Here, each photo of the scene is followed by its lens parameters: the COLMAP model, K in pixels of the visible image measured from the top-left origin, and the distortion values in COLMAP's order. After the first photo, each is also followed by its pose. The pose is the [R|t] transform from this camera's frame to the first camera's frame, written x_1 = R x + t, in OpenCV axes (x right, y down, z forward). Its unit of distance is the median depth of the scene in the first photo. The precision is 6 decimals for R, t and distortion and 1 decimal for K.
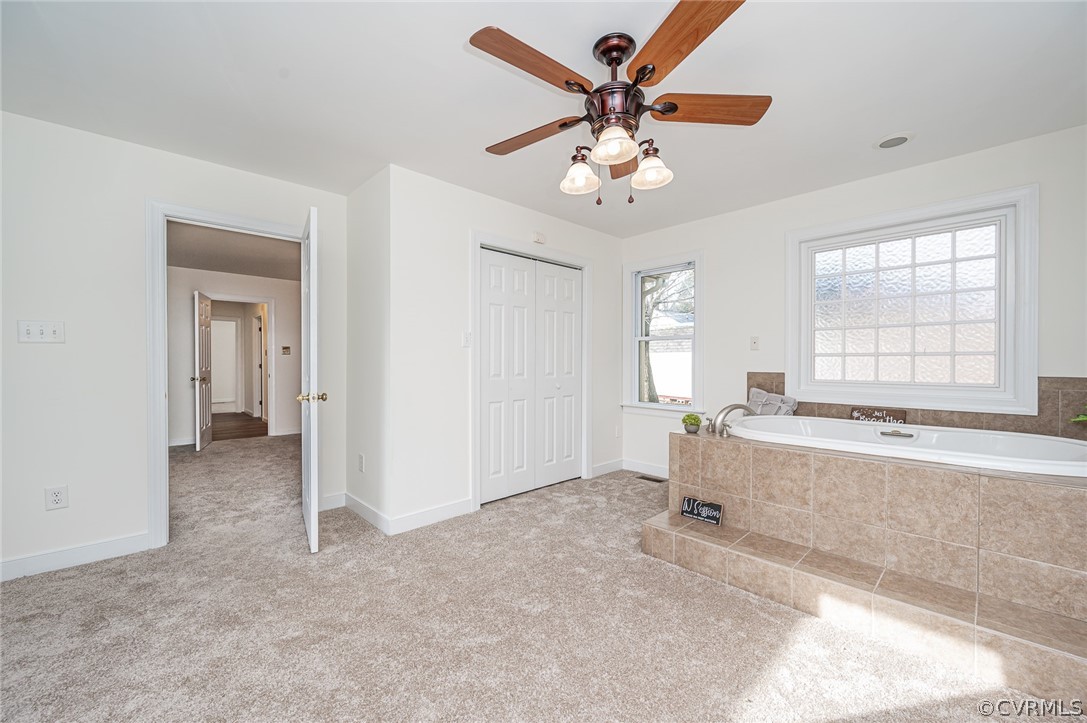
lens RADIAL K [[434.7, 0, 549.2], [0, 434.7, 362.7], [0, 0, 1]] dist [-0.004424, -0.000107]
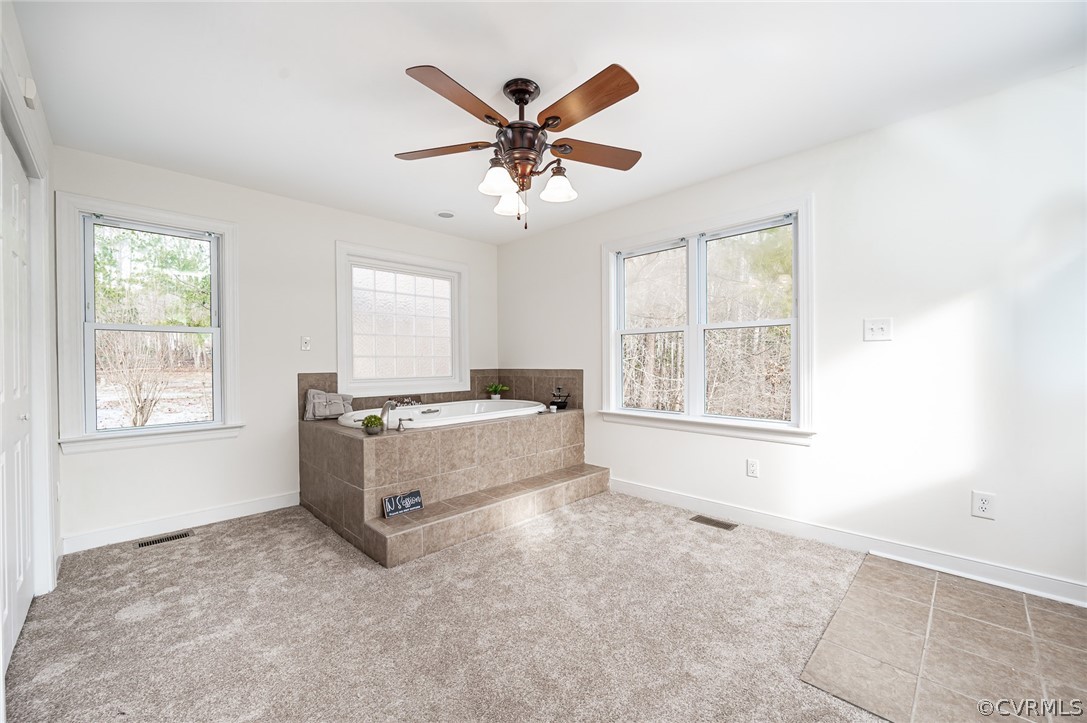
lens RADIAL K [[434.7, 0, 549.1], [0, 434.7, 363.1], [0, 0, 1]] dist [-0.004424, -0.000107]
pose [[-0.025922, -0.003439, 0.999658, -0.699116], [0.008714, 0.999955, 0.003666, 0.000603], [-0.999626, 0.008806, -0.025891, 0.666028]]
